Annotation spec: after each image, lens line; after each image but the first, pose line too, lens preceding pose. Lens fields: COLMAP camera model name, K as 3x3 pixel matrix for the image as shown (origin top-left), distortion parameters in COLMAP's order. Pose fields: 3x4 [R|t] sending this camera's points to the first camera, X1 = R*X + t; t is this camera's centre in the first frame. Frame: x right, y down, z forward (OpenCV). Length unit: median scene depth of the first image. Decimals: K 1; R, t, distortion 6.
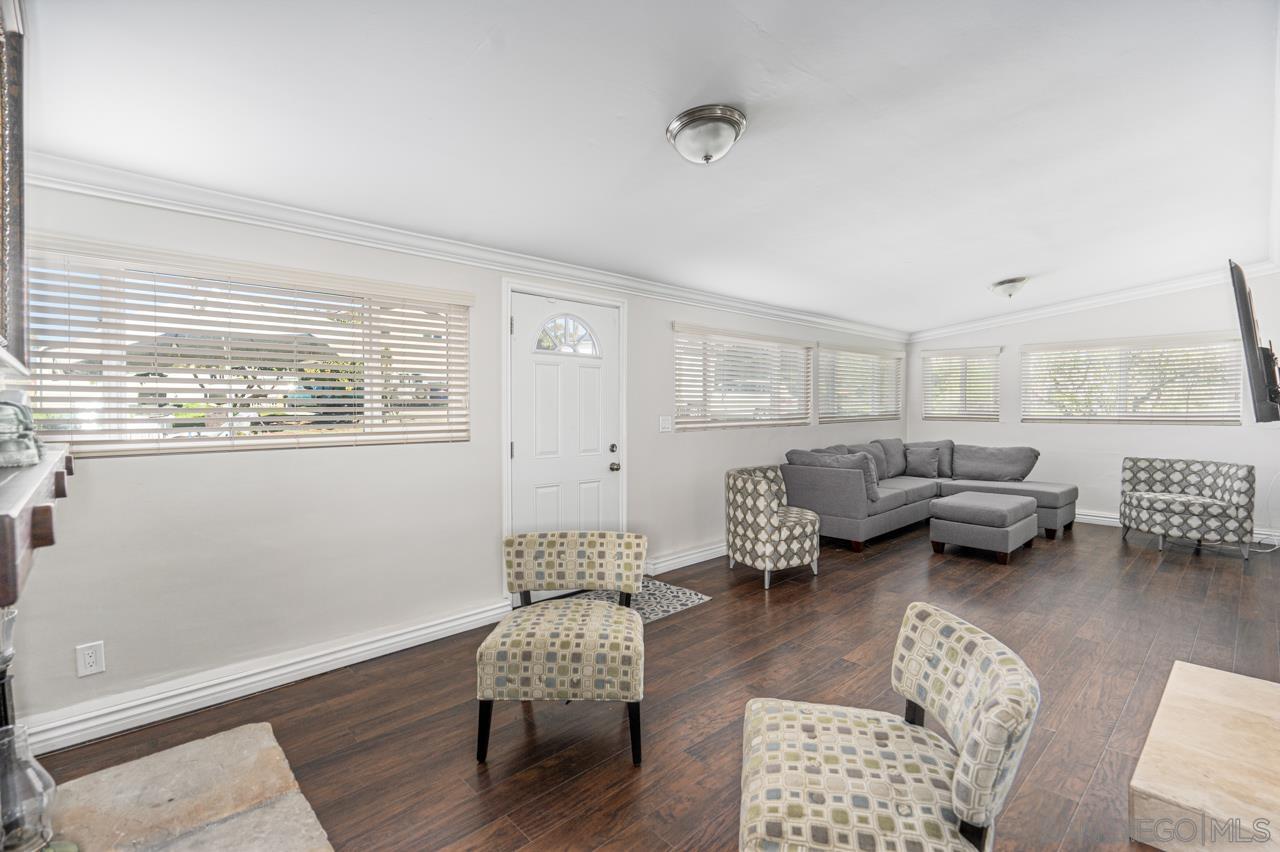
lens RADIAL K [[593.0, 0, 635.1], [0, 593.0, 420.9], [0, 0, 1]] dist [-0.006067, 0.001462]
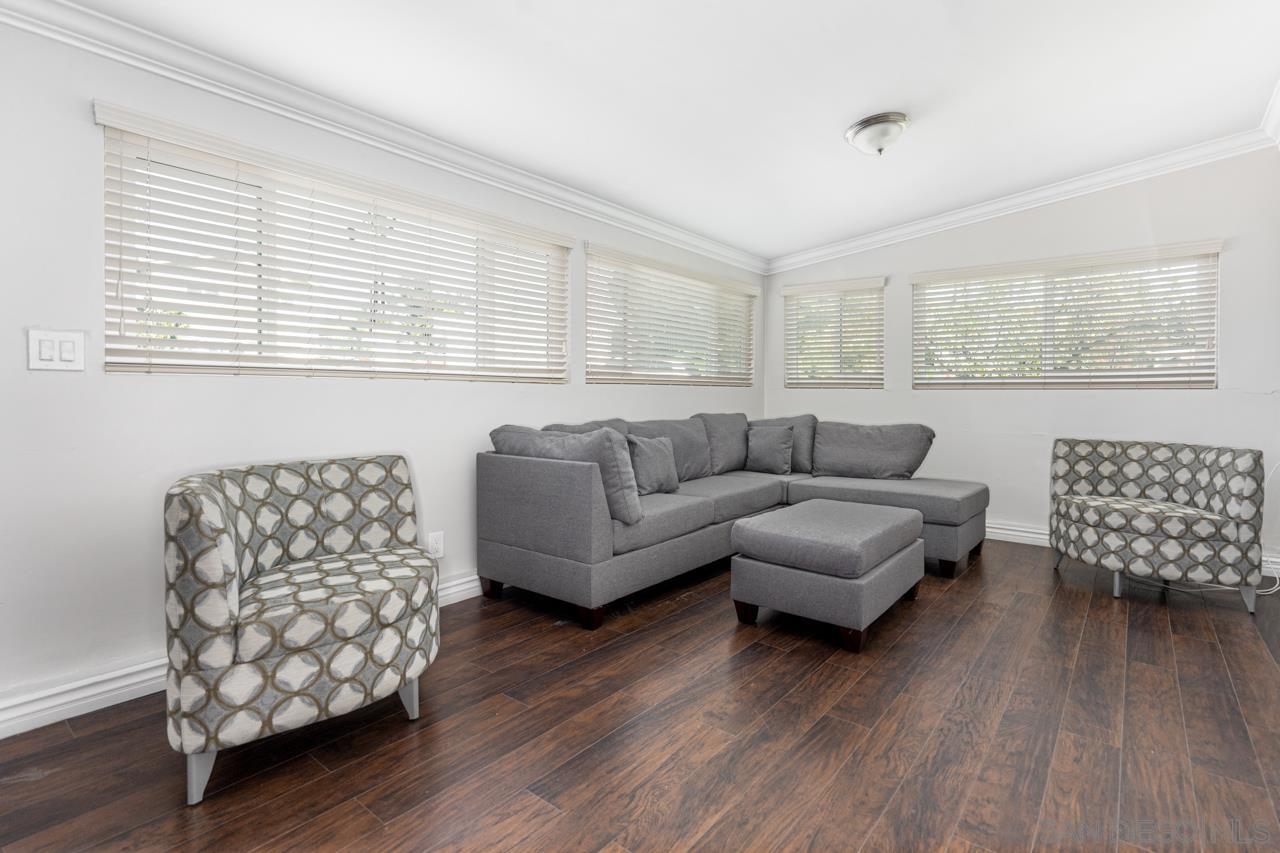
lens RADIAL K [[593.0, 0, 695.9], [0, 593.0, 401.9], [0, 0, 1]] dist [-0.006067, 0.001462]
pose [[0.983657, 0.010995, 0.179719, 0.368083], [-0.007490, 0.999769, -0.020165, 0.040714], [-0.179899, 0.018489, 0.983511, 0.488461]]
